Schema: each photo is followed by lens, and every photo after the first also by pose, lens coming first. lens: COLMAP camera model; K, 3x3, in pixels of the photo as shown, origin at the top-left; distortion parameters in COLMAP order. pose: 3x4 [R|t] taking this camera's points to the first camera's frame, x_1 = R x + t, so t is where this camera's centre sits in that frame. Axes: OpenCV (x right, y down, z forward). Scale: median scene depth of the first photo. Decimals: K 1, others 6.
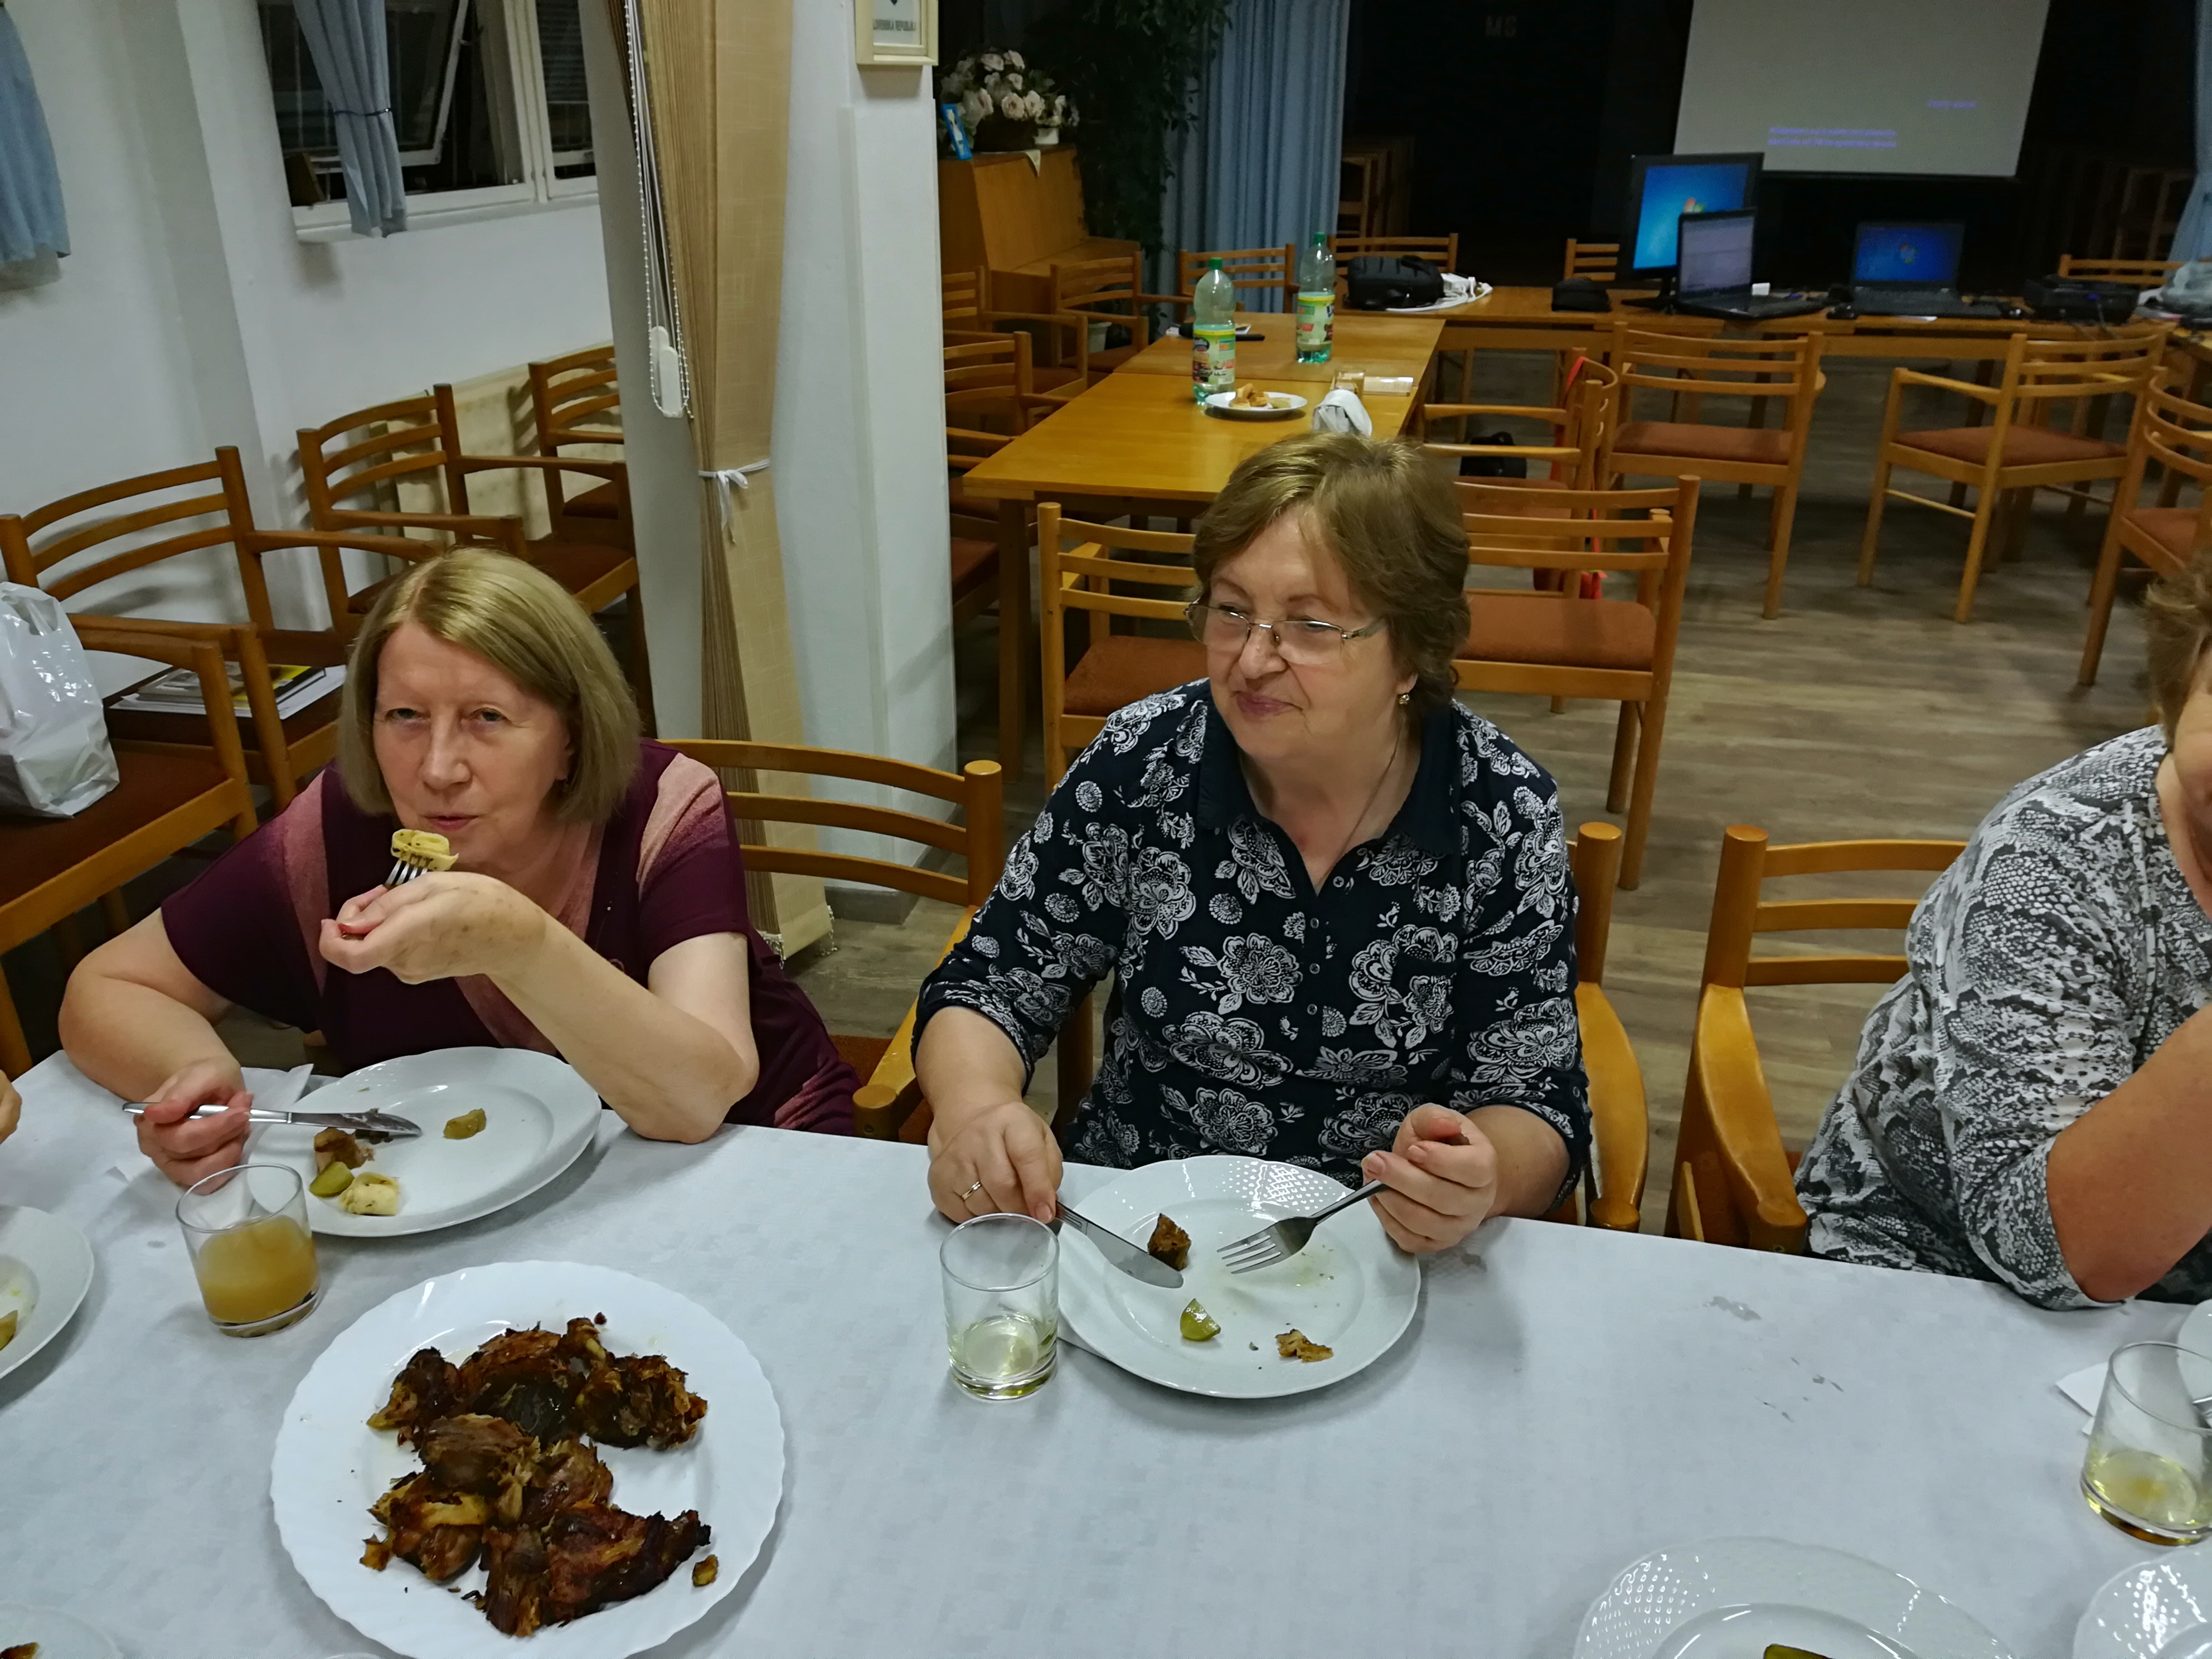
lens RADIAL K [[1706.9, 0, 1106.0], [0, 1706.9, 829.5], [0, 0, 1]] dist [-0.022757, -0.008094]
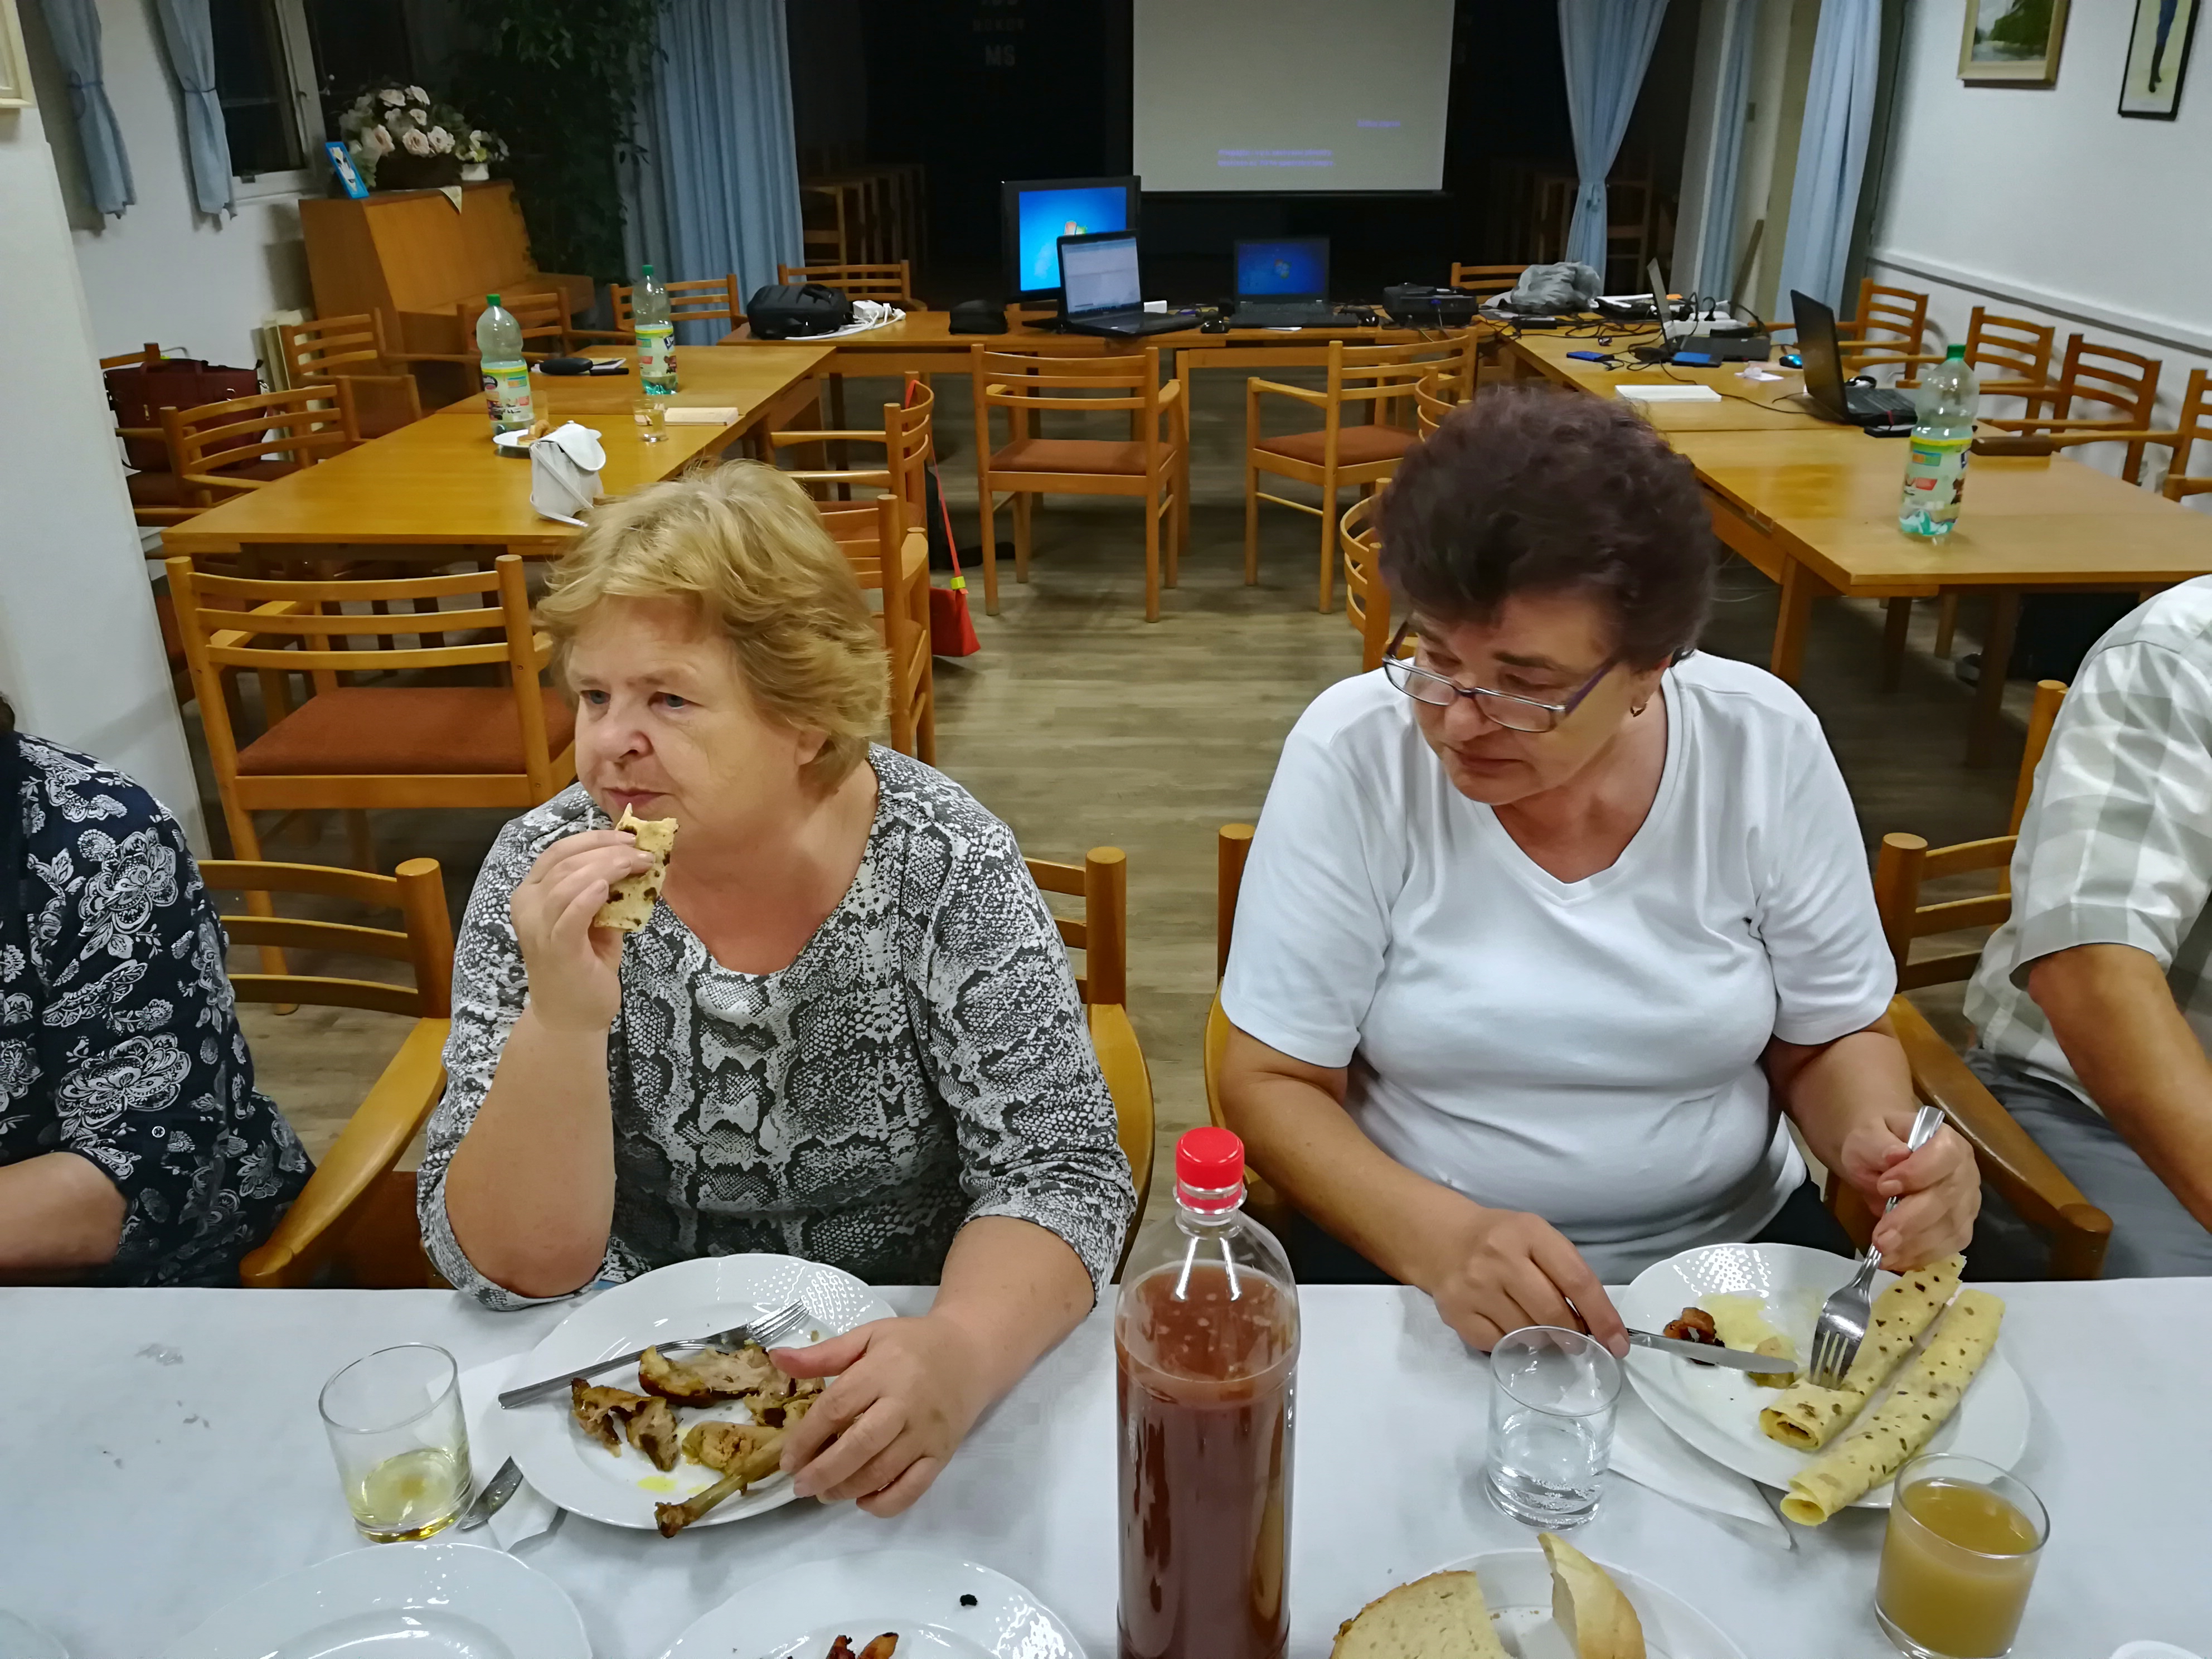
lens RADIAL K [[1682.9, 0, 1097.7], [0, 1682.9, 834.0], [0, 0, 1]] dist [0.010797, -0.034025]
pose [[0.985148, -0.076029, 0.153960, 0.184417], [0.077406, 0.996995, -0.002963, 0.006494], [-0.153272, 0.014836, 0.988073, -0.016014]]
